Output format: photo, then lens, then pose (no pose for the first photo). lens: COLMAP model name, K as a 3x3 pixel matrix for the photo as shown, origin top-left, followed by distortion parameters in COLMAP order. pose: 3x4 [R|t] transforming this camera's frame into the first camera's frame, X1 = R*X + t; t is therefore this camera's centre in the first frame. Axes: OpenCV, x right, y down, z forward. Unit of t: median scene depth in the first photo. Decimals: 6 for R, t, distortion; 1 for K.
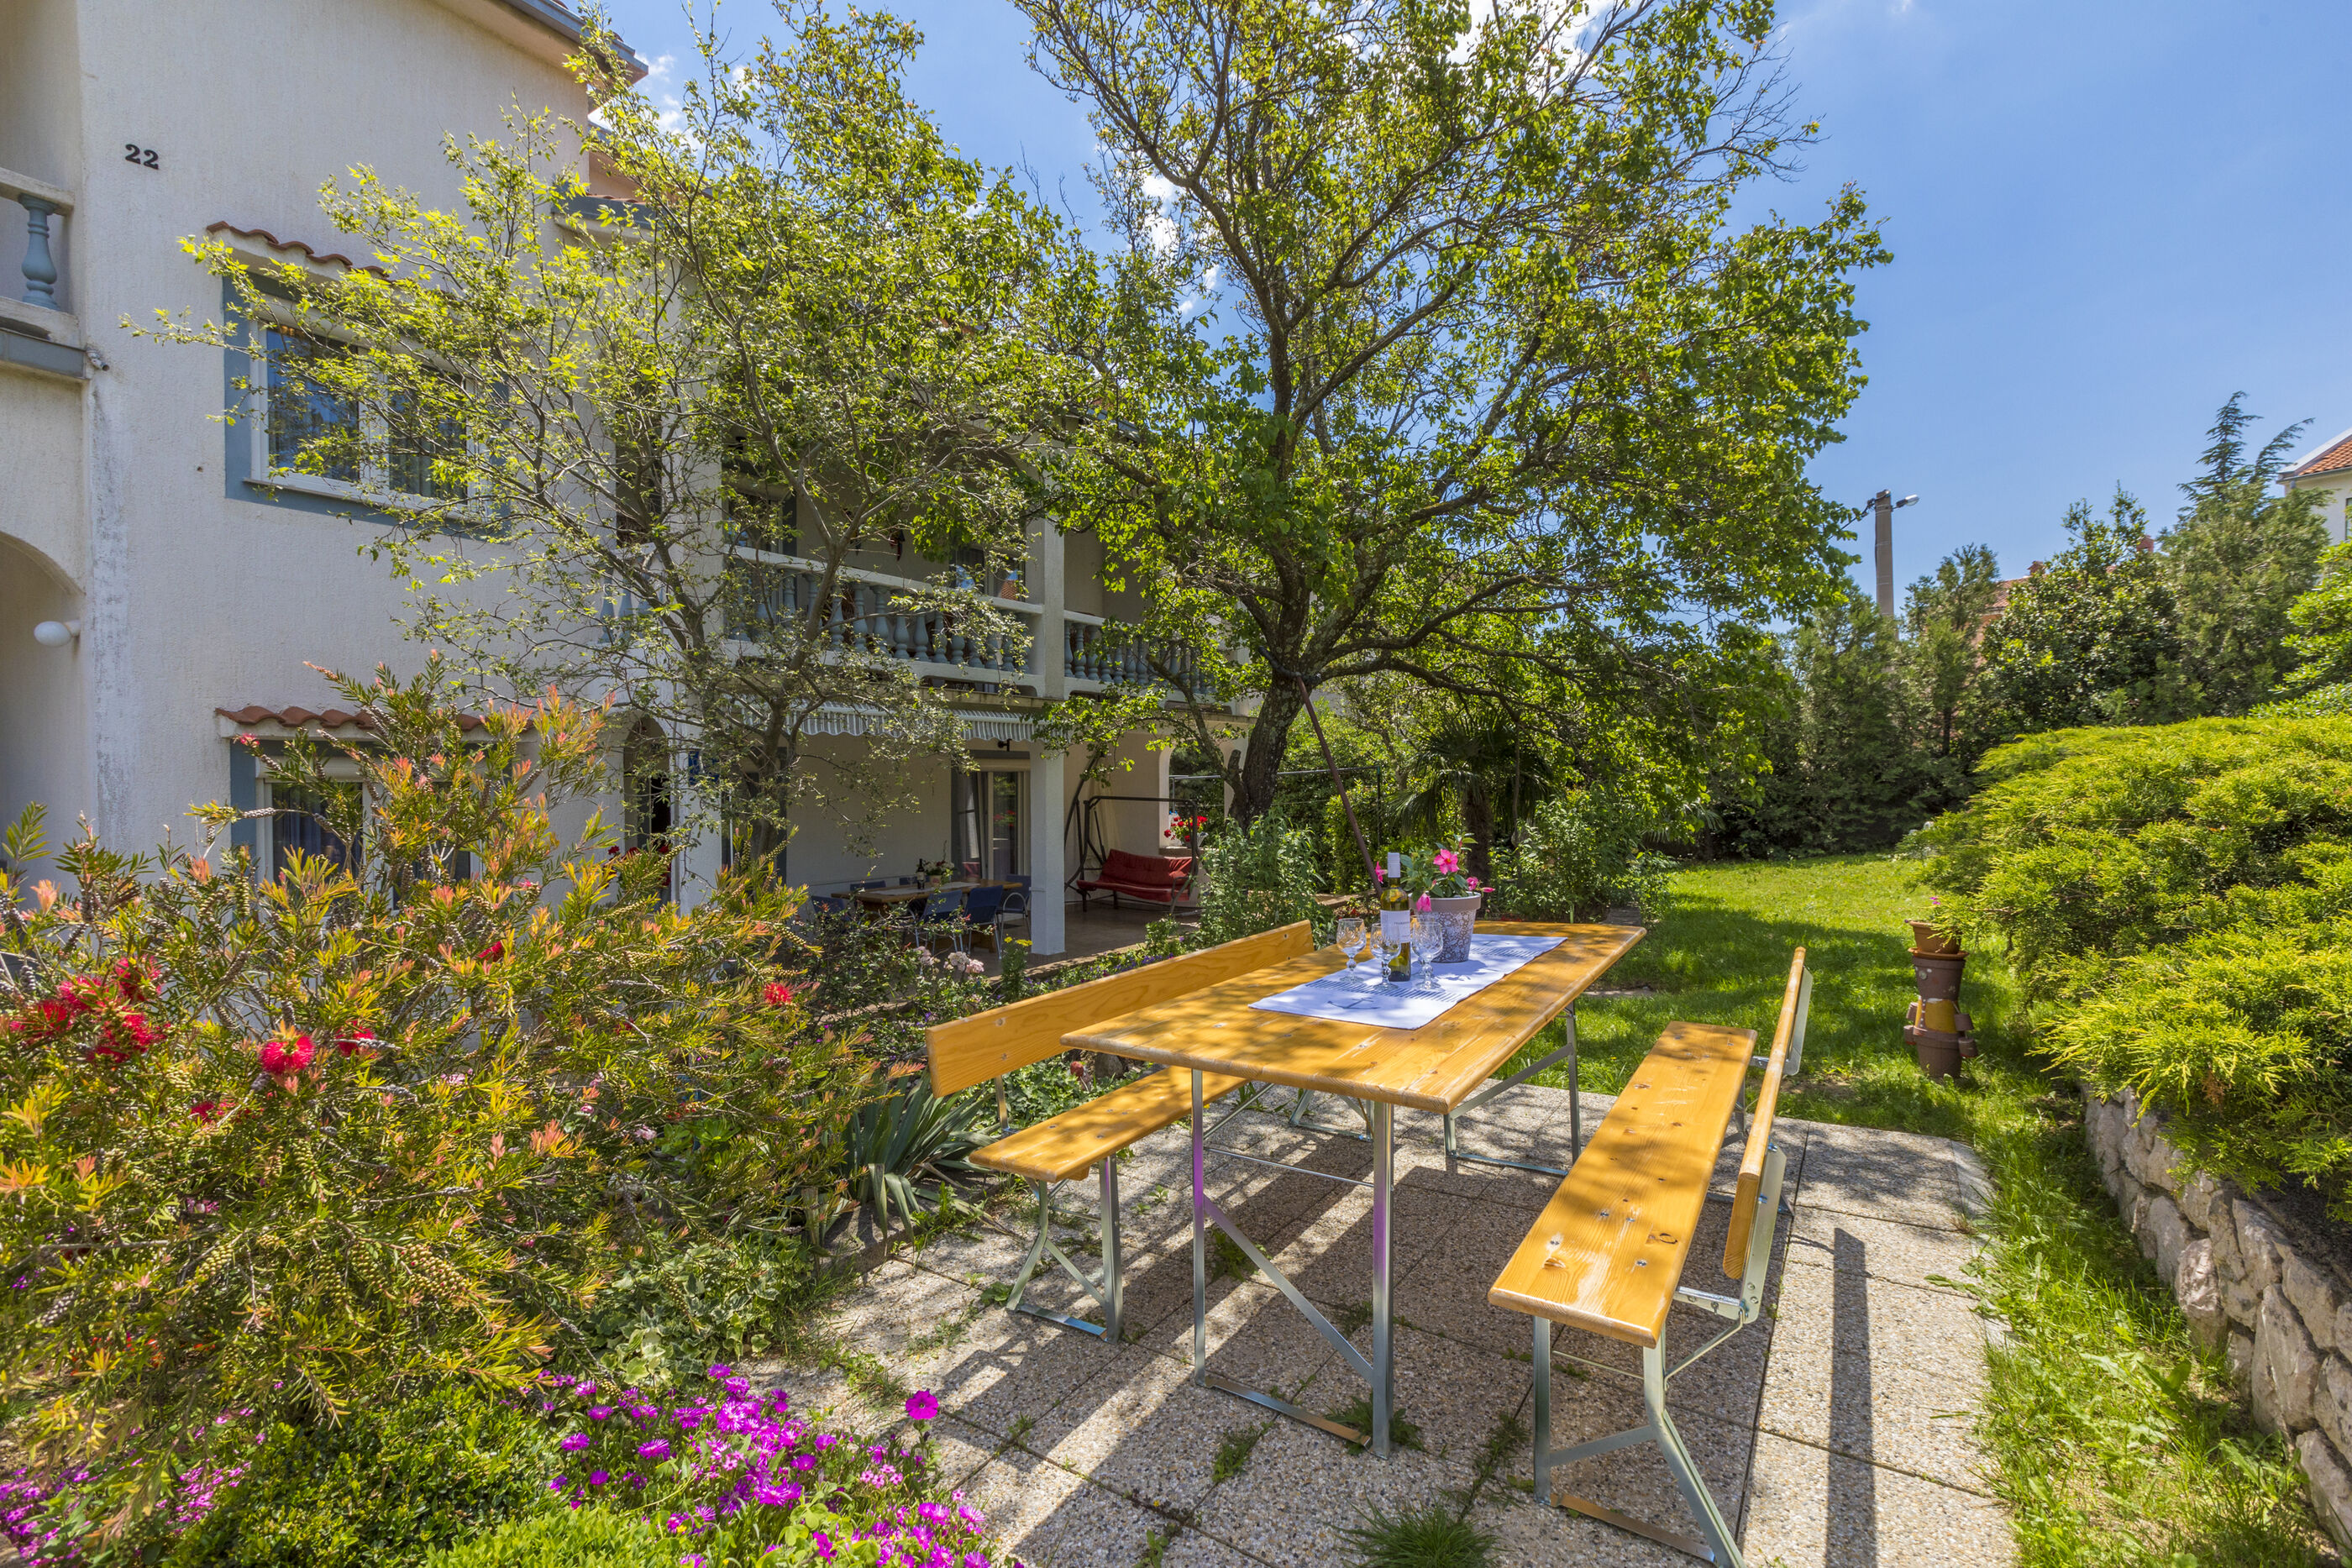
lens RADIAL K [[1051.3, 0, 1152.5], [0, 1051.3, 792.5], [0, 0, 1]] dist [0.002465, -0.000017]
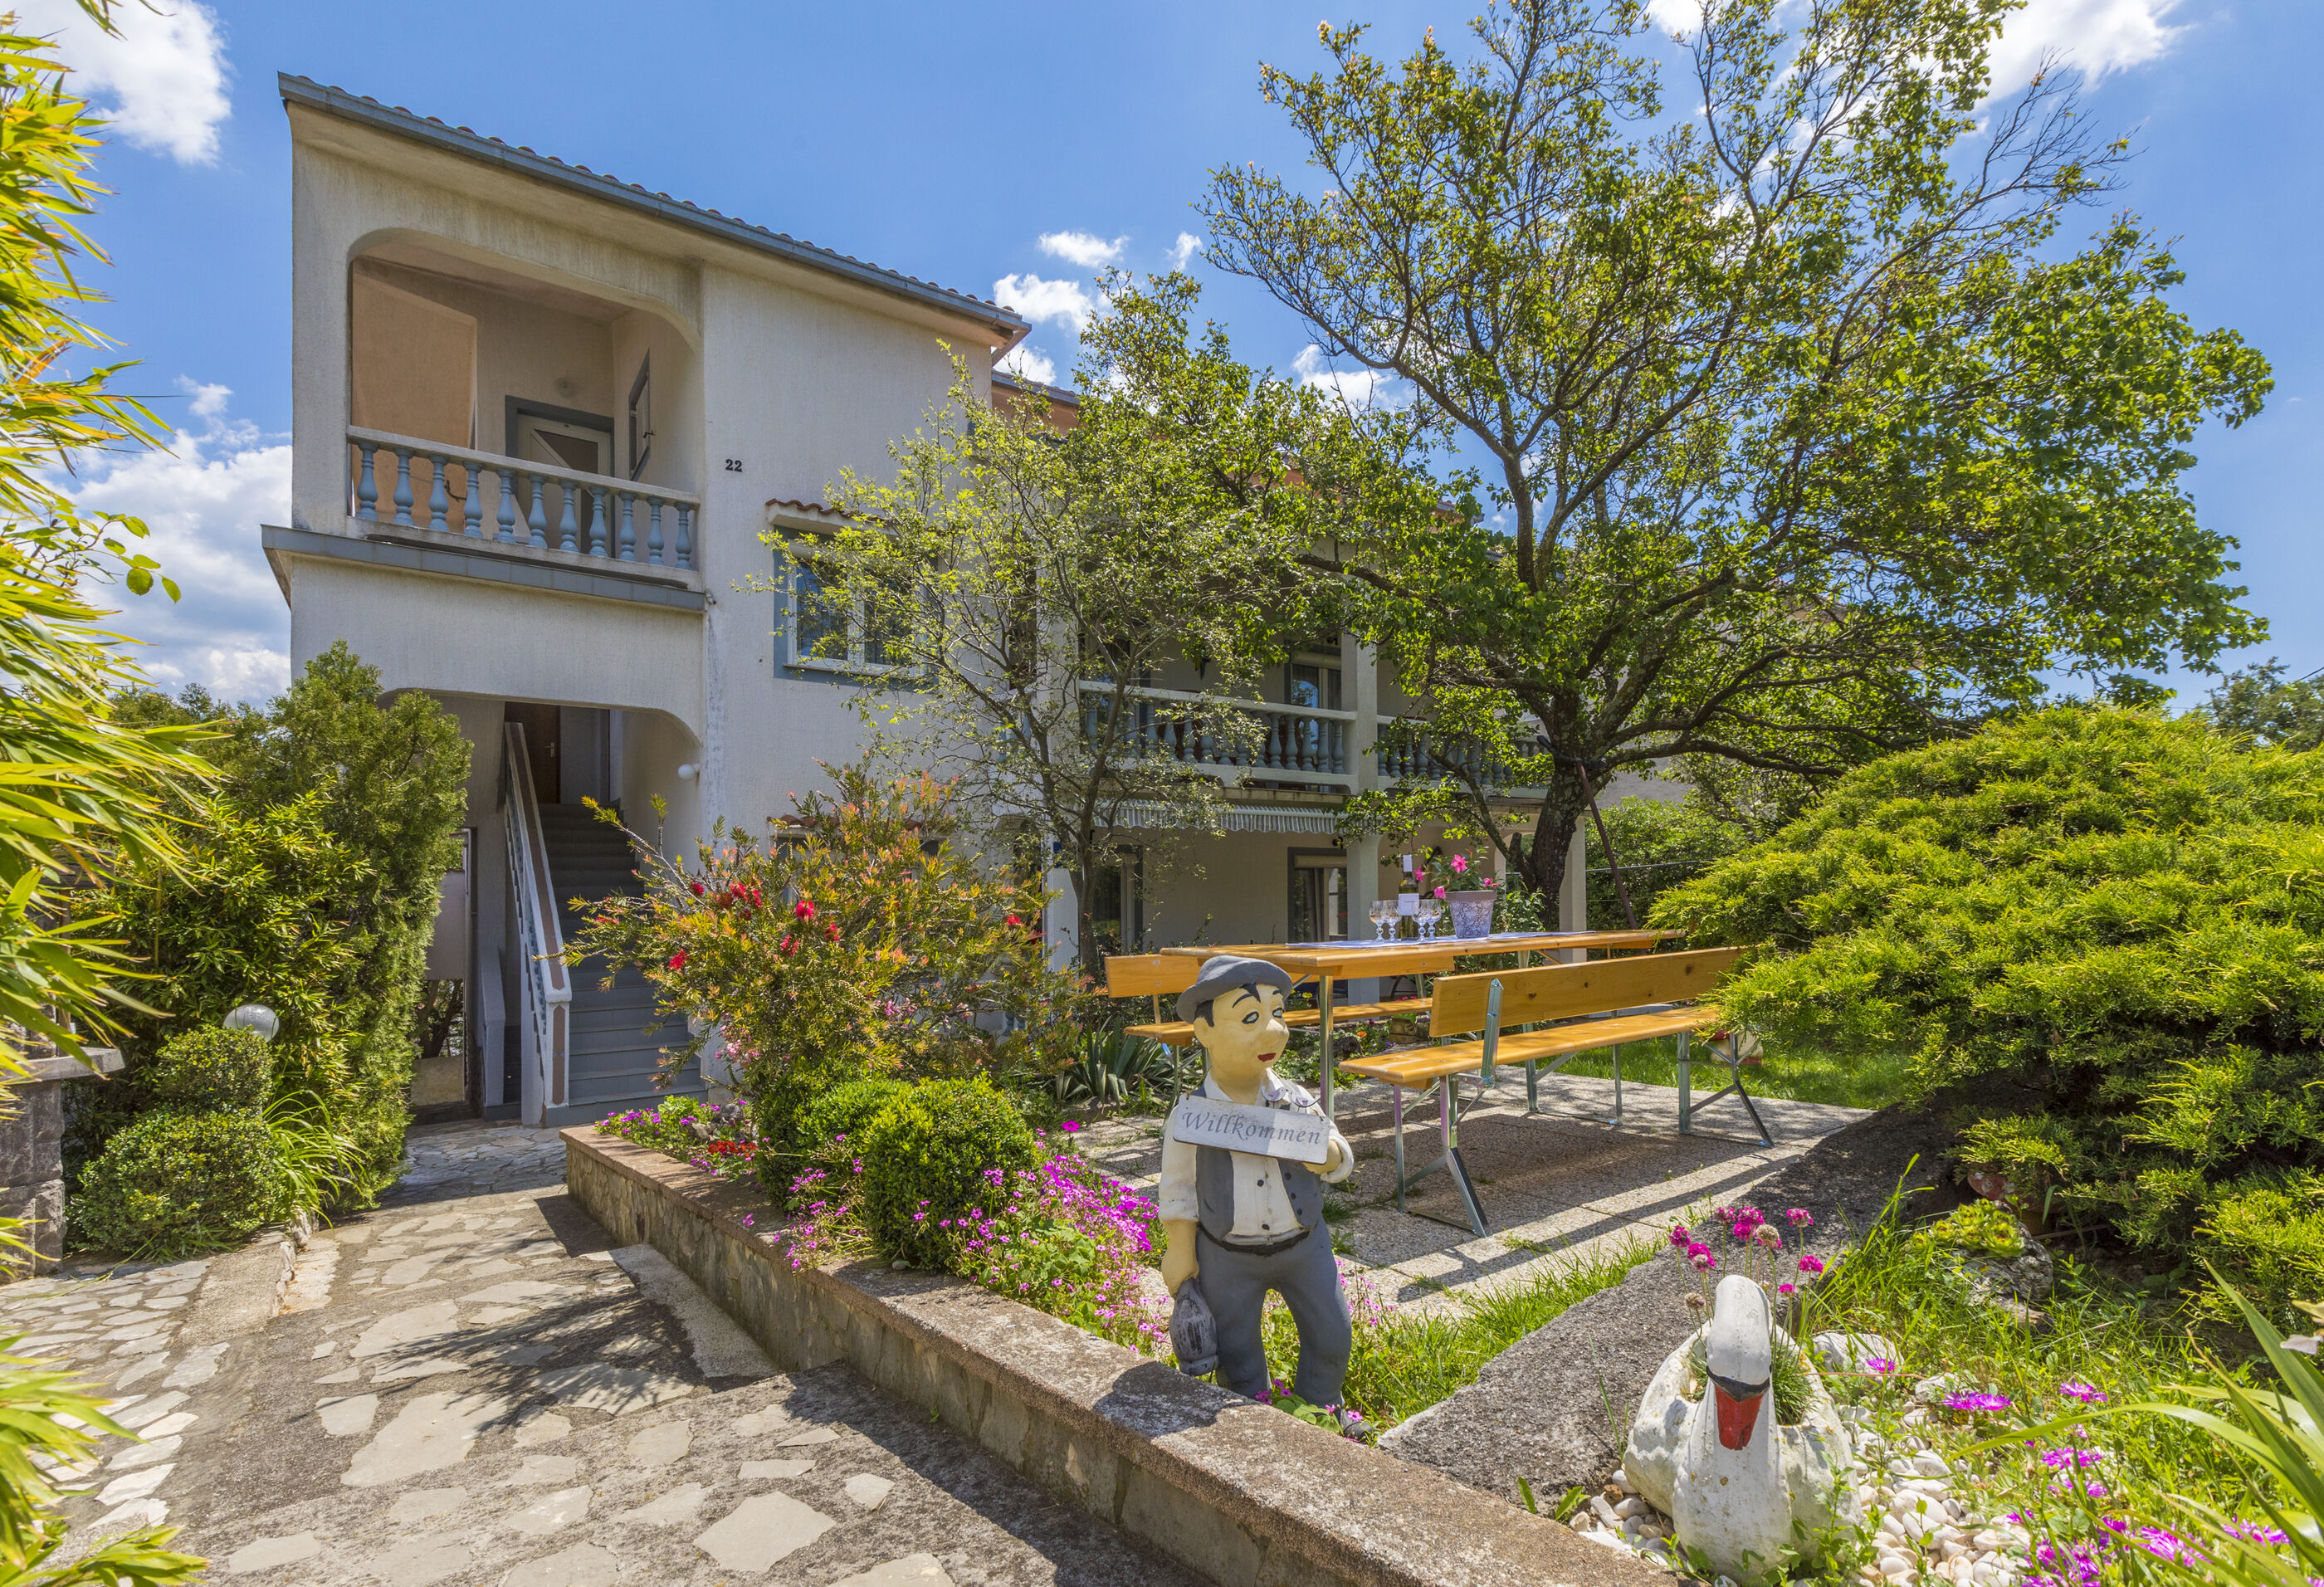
lens RADIAL K [[954.5, 0, 1109.6], [0, 954.5, 864.4], [0, 0, 1]] dist [-0.000182, -0.000225]
pose [[0.929067, -0.008502, -0.369815, 0.105237], [-0.001133, 0.999666, -0.025829, 0.032091], [0.369911, 0.024416, 0.928746, -0.128303]]
